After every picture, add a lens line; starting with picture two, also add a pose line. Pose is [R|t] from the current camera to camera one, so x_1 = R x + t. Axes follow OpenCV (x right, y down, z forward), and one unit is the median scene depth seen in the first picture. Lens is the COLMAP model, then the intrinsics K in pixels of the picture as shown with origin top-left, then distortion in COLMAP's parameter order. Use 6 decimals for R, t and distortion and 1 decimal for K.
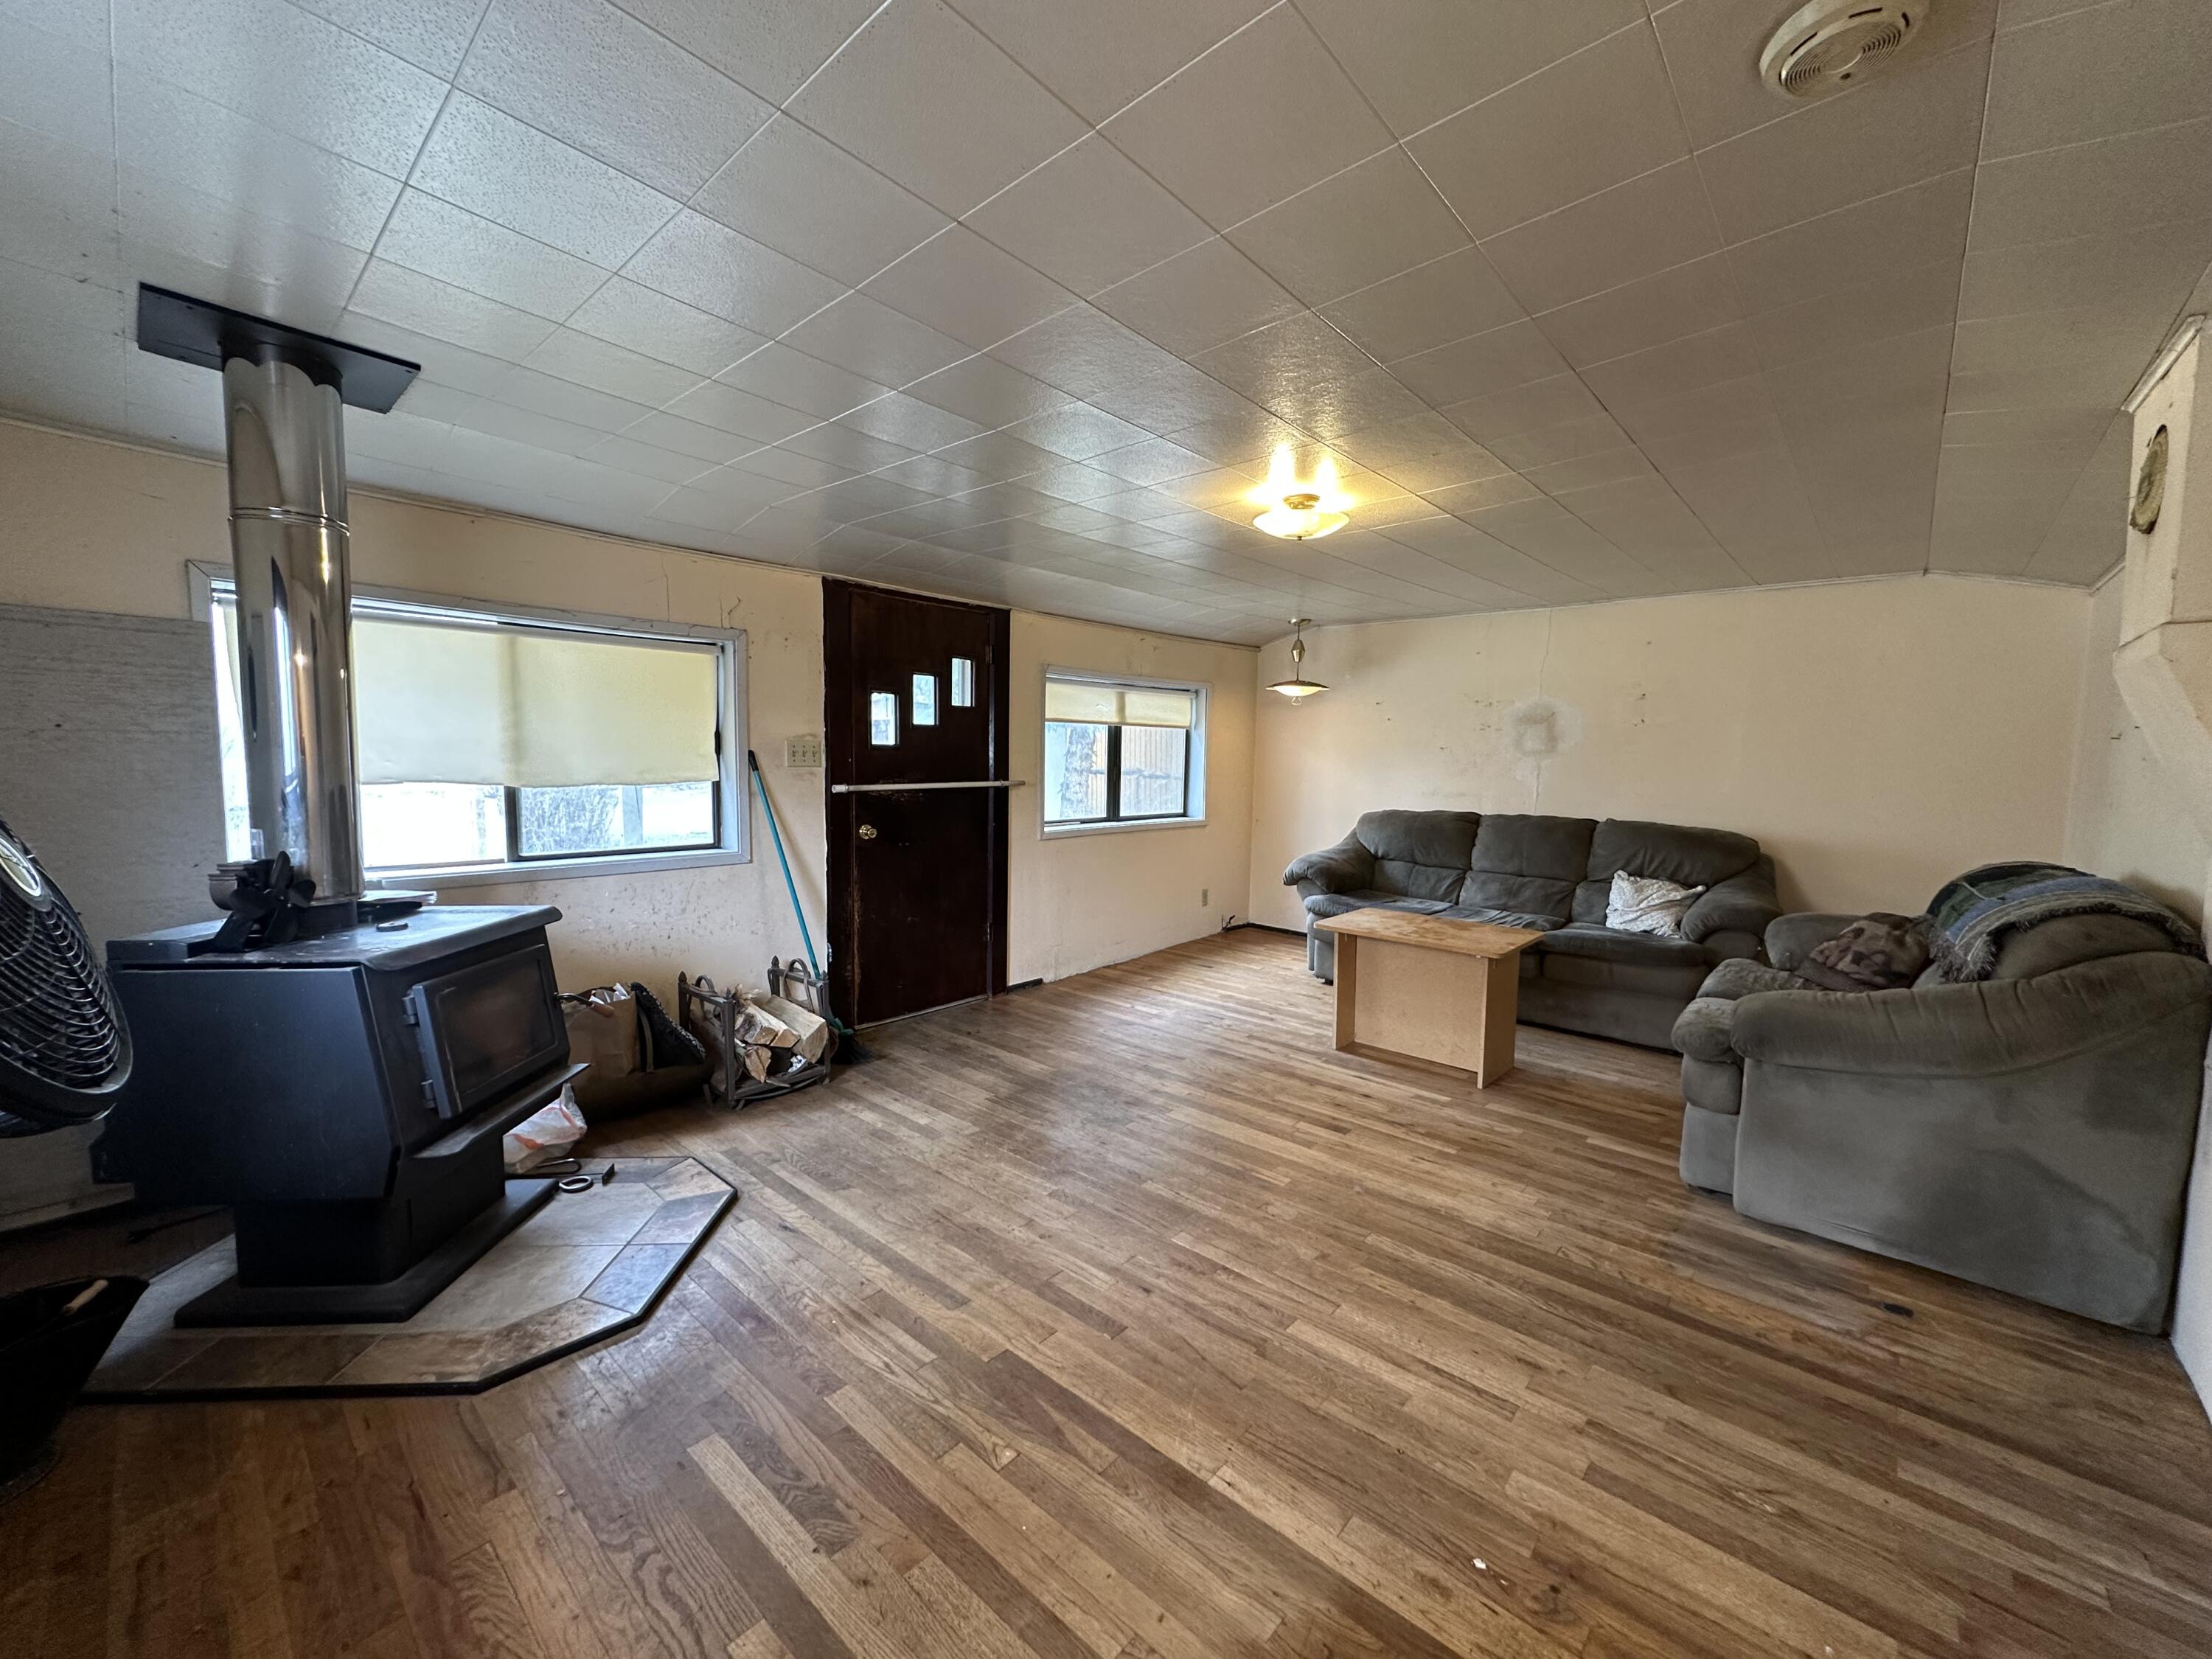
lens RADIAL K [[875.1, 0, 1103.1], [0, 875.1, 830.4], [0, 0, 1]] dist [-0.002878, 0.000530]
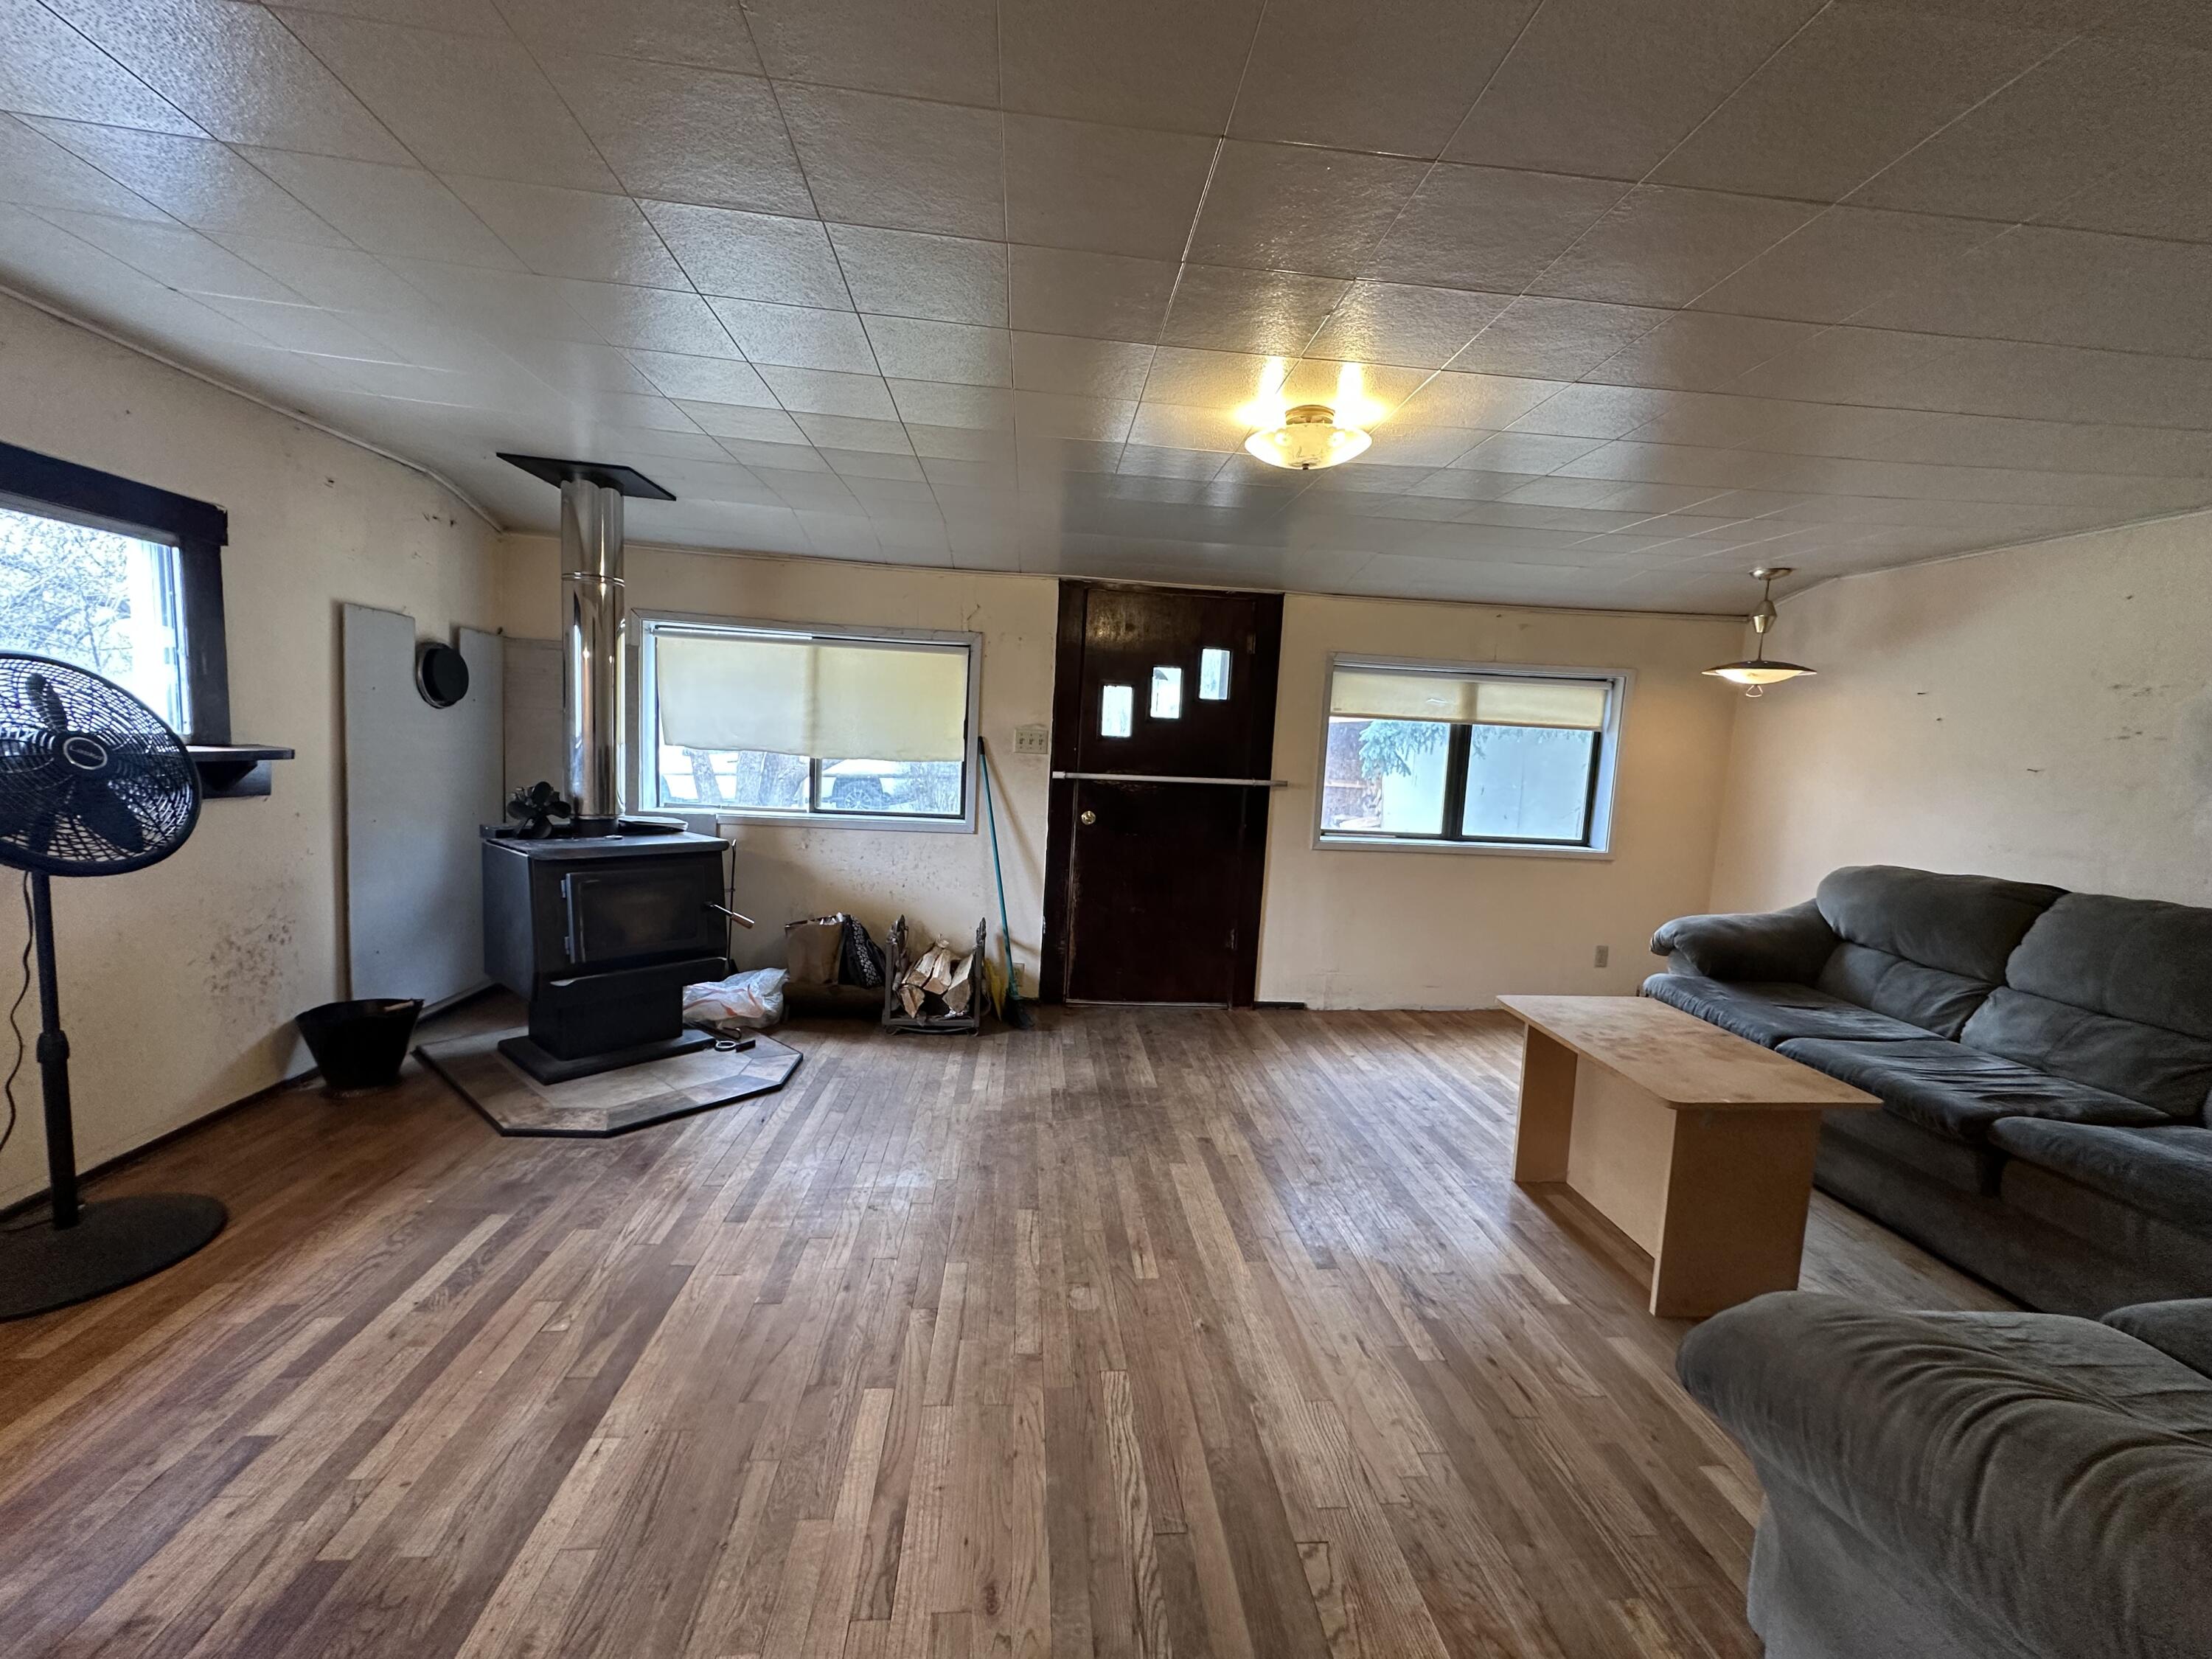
lens RADIAL K [[875.1, 0, 1102.8], [0, 875.1, 828.9], [0, 0, 1]] dist [-0.002878, 0.000530]
pose [[0.733141, 0.092530, -0.673753, 0.477431], [-0.097885, 0.994742, 0.030100, -0.020057], [0.672996, 0.043883, 0.738344, 0.250552]]
